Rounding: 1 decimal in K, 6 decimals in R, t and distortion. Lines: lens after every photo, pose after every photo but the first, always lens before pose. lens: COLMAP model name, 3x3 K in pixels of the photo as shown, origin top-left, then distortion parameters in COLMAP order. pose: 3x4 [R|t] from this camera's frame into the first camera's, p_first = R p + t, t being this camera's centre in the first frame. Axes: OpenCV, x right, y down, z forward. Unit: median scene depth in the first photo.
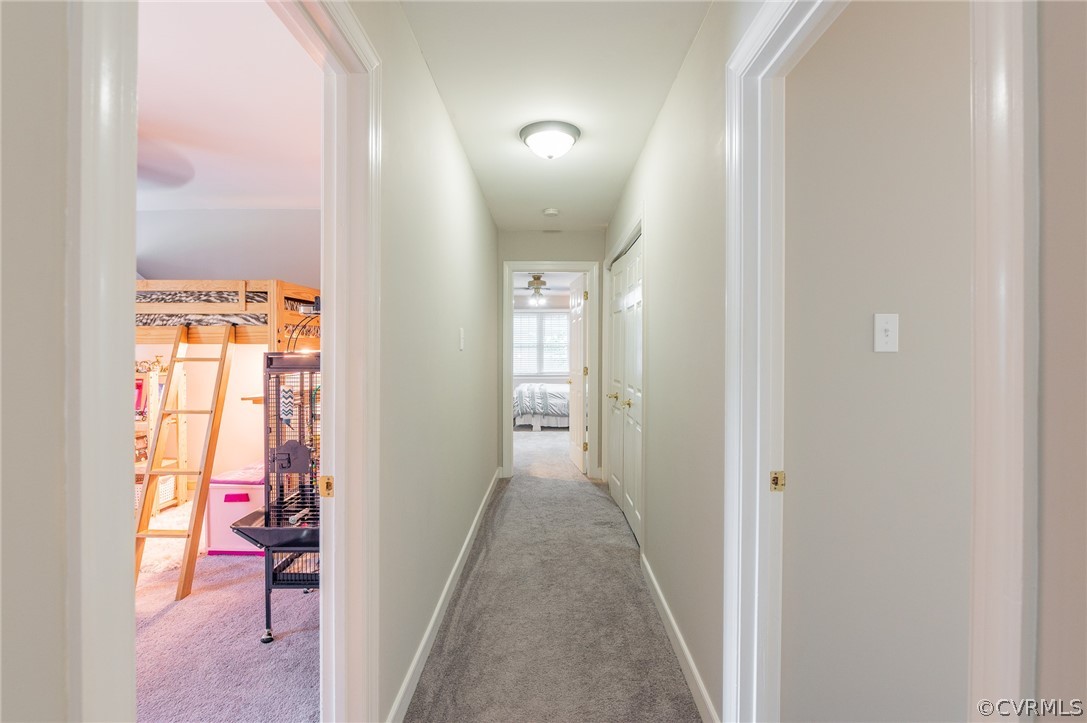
lens RADIAL K [[497.3, 0, 543.6], [0, 497.3, 358.2], [0, 0, 1]] dist [-0.011170, -0.001531]
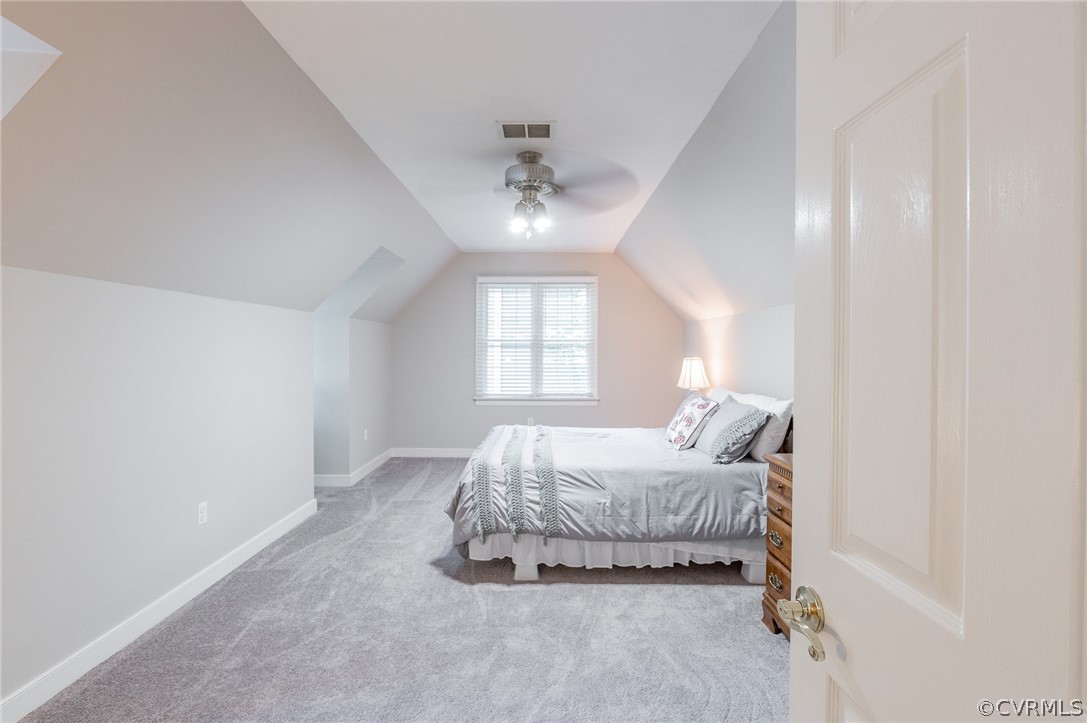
lens RADIAL K [[497.3, 0, 544.5], [0, 497.3, 351.8], [0, 0, 1]] dist [-0.011170, -0.001531]
pose [[0.999976, 0.001442, 0.006782, -0.003588], [-0.001384, 0.999963, -0.008497, -0.016175], [-0.006794, 0.008487, 0.999941, 0.633846]]
